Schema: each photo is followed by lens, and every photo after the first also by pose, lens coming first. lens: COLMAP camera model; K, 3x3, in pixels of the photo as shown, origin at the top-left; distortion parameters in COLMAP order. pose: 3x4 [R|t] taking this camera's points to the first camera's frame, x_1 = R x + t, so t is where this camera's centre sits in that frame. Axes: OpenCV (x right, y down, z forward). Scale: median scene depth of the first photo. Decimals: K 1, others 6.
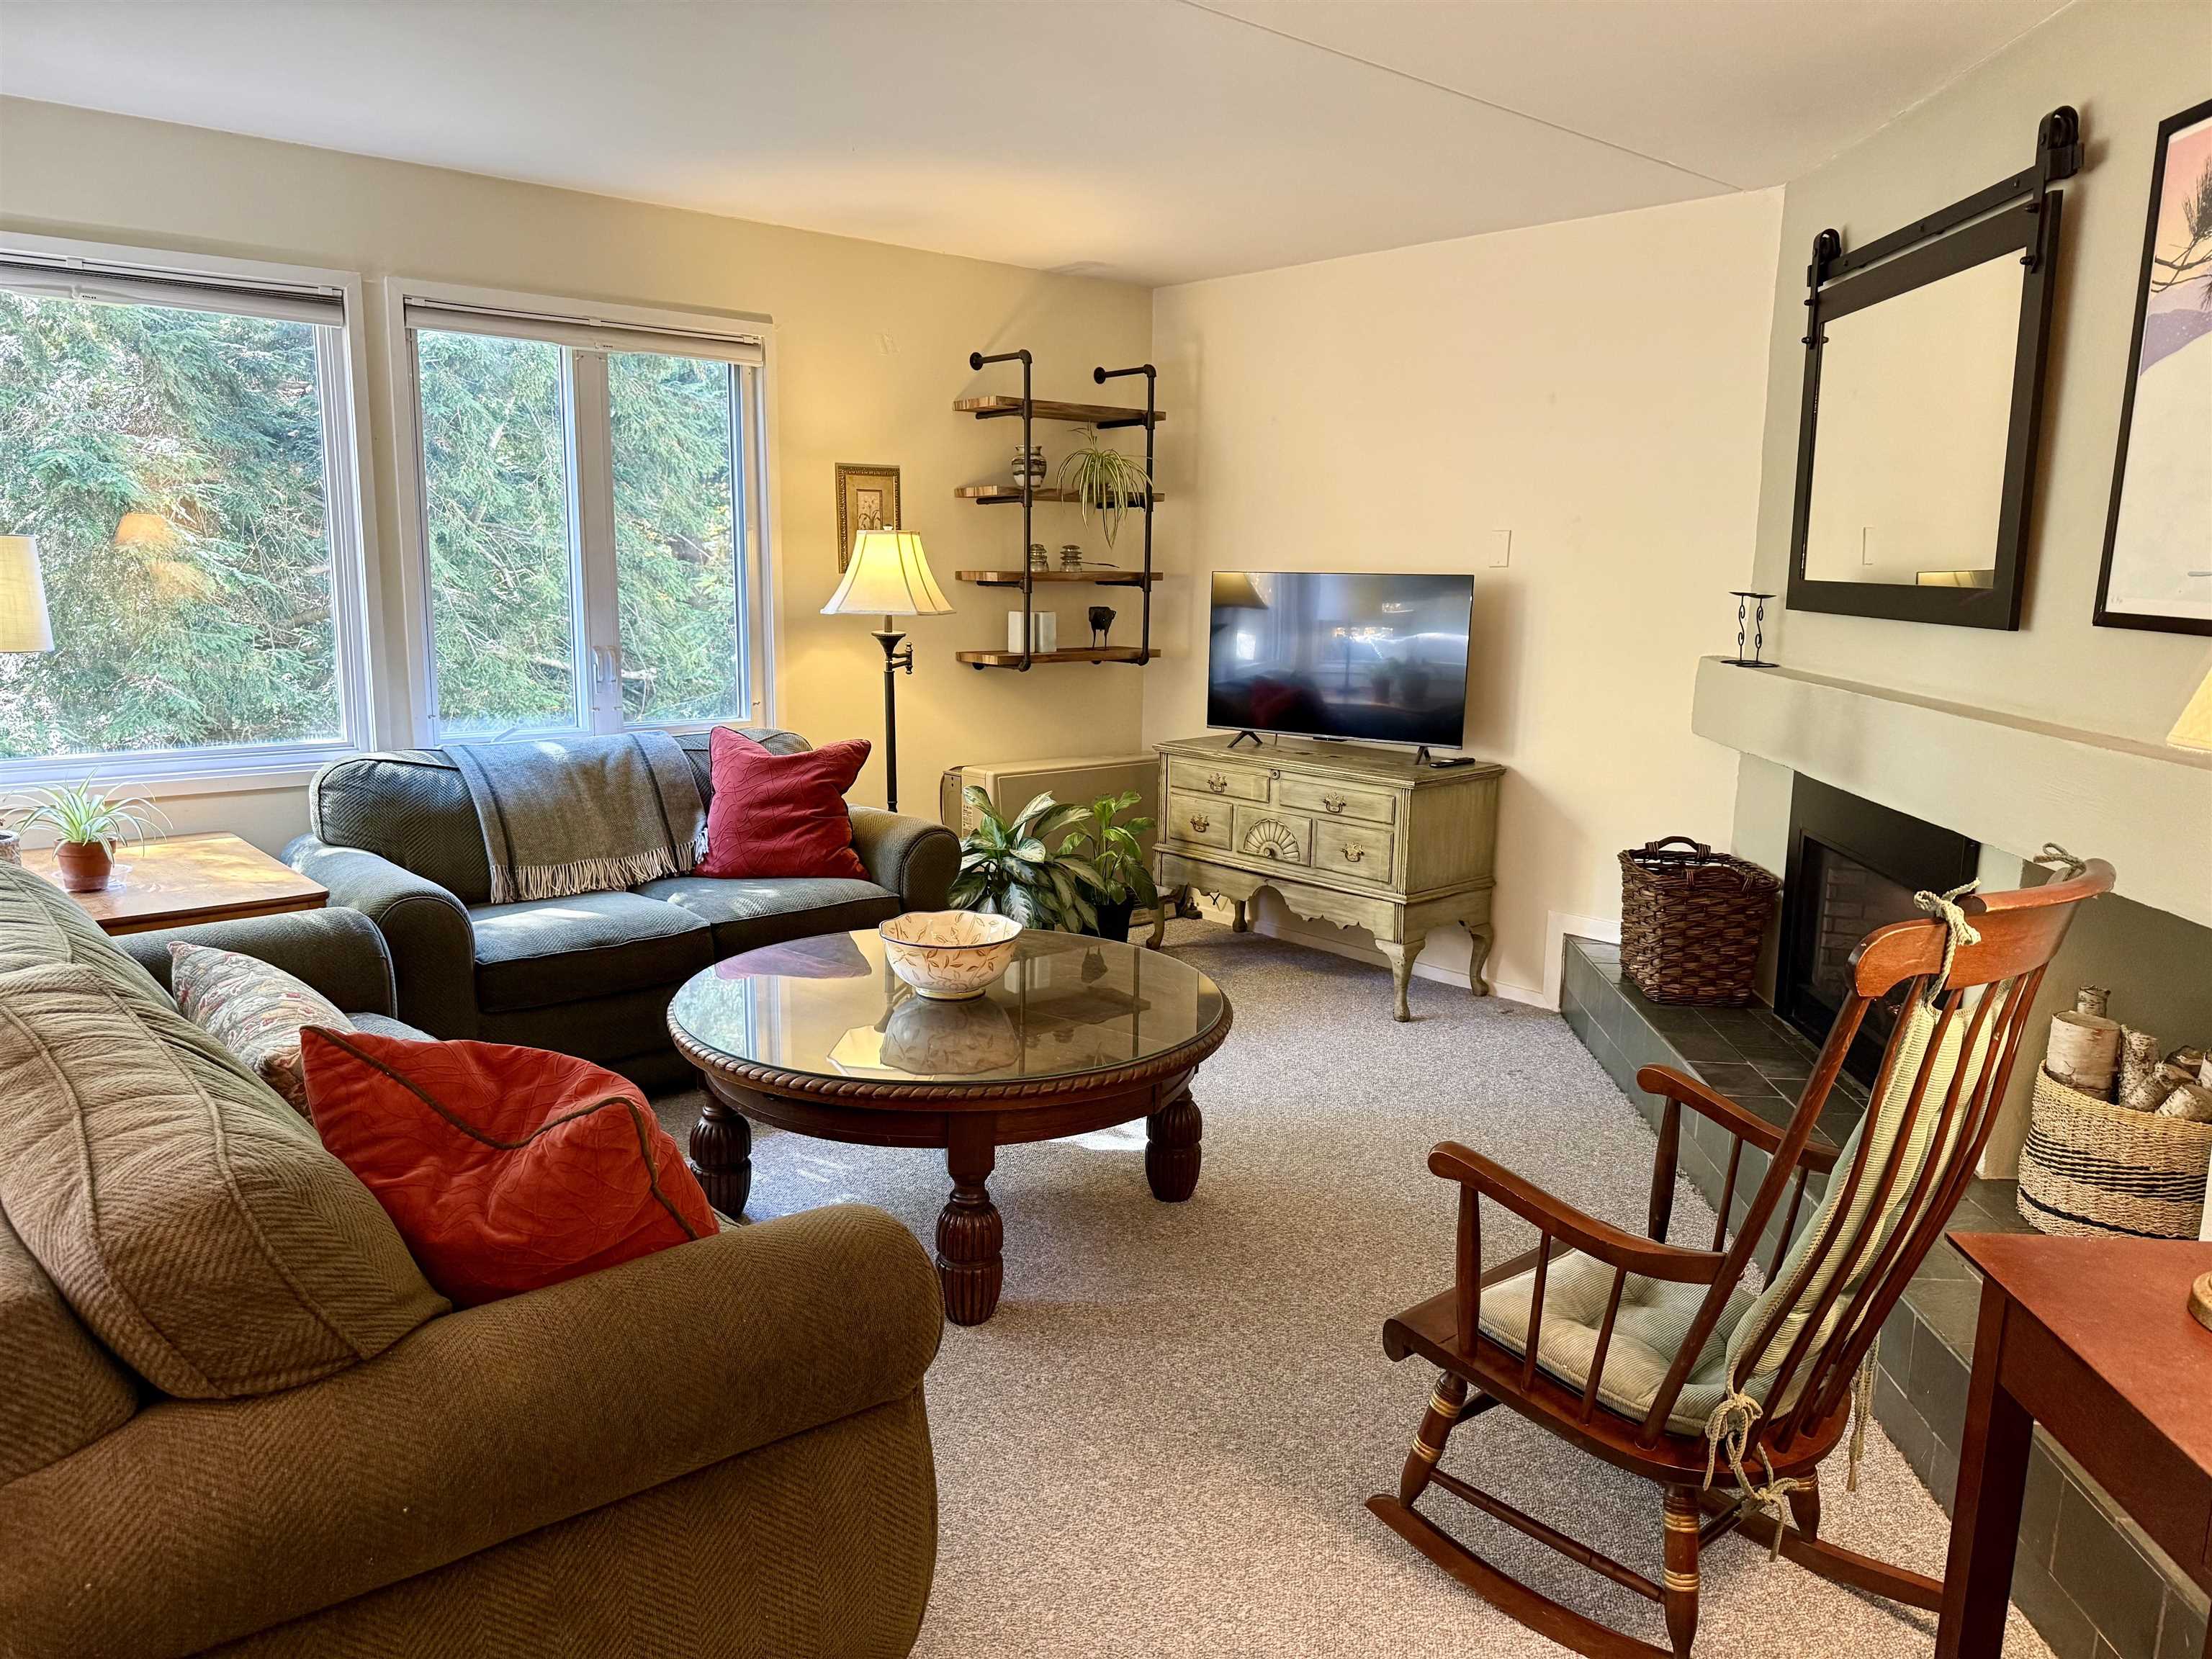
lens RADIAL K [[1567.1, 0, 1105.2], [0, 1567.1, 871.2], [0, 0, 1]] dist [0.061811, -0.064461]
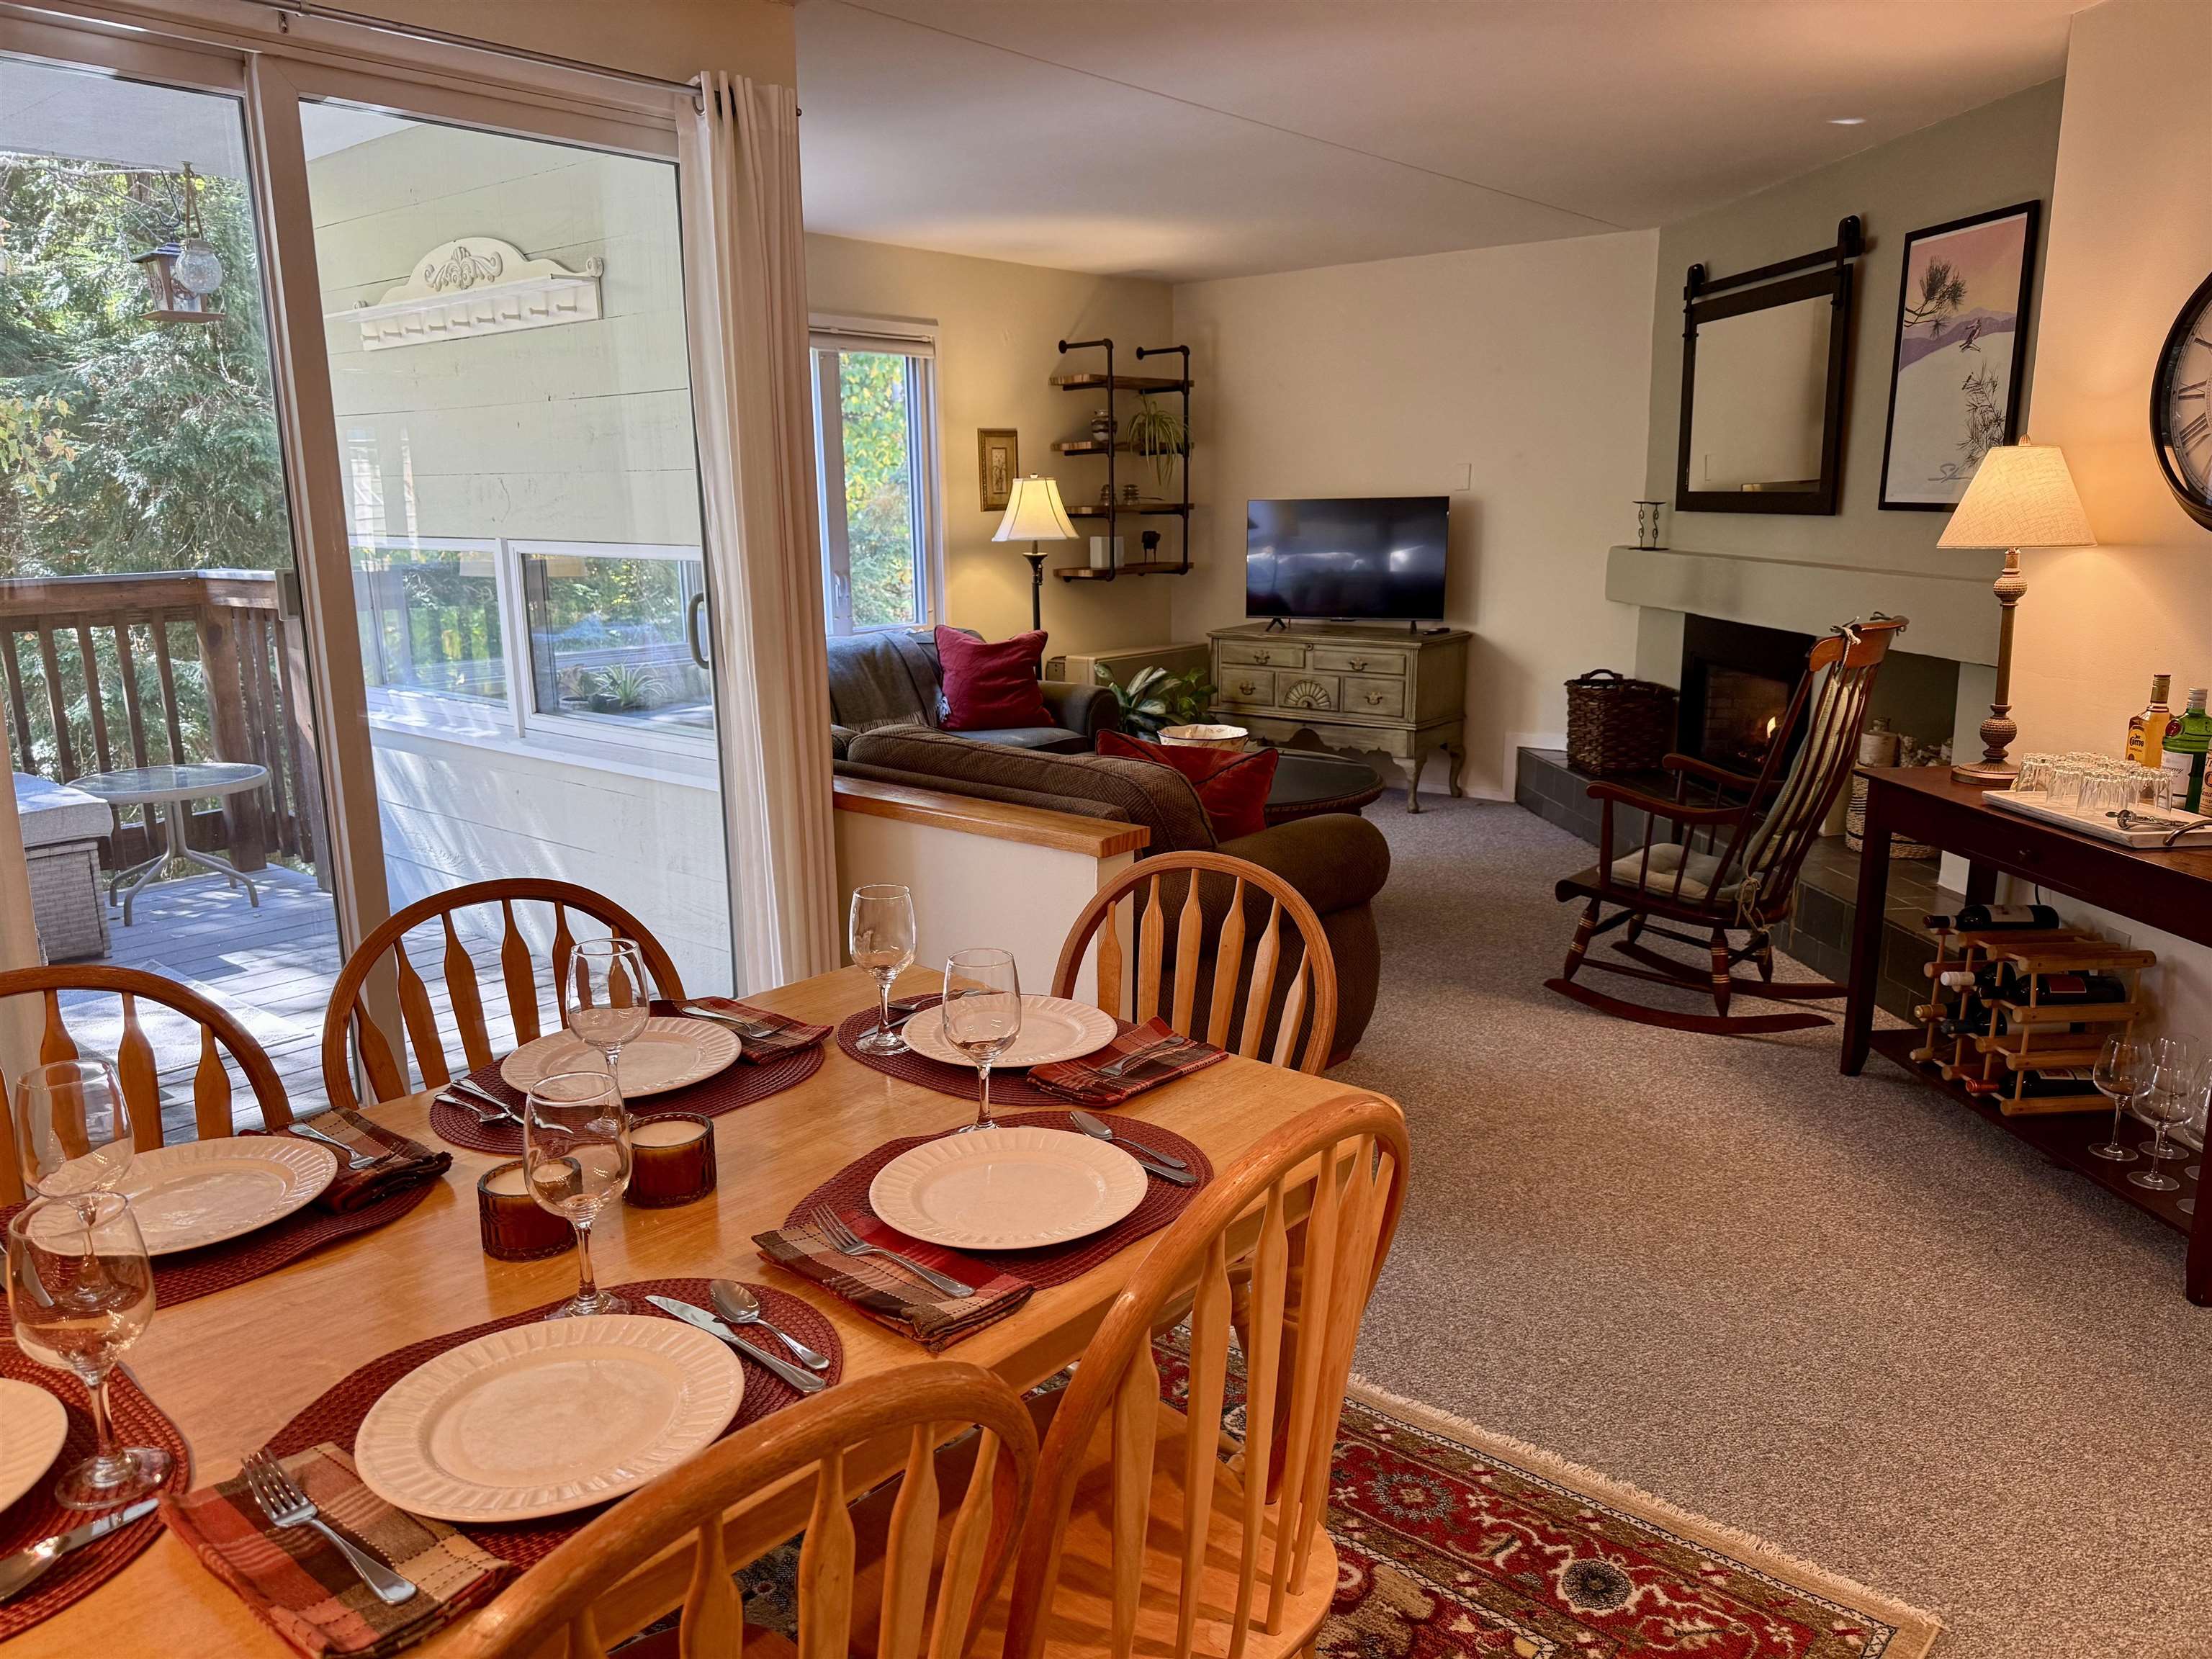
lens RADIAL K [[1567.1, 0, 1101.2], [0, 1567.1, 873.7], [0, 0, 1]] dist [0.061811, -0.064461]
pose [[0.989148, -0.064379, 0.132066, -0.302109], [0.058940, 0.997261, 0.044692, 0.073389], [-0.134581, -0.036424, 0.990233, -0.399401]]
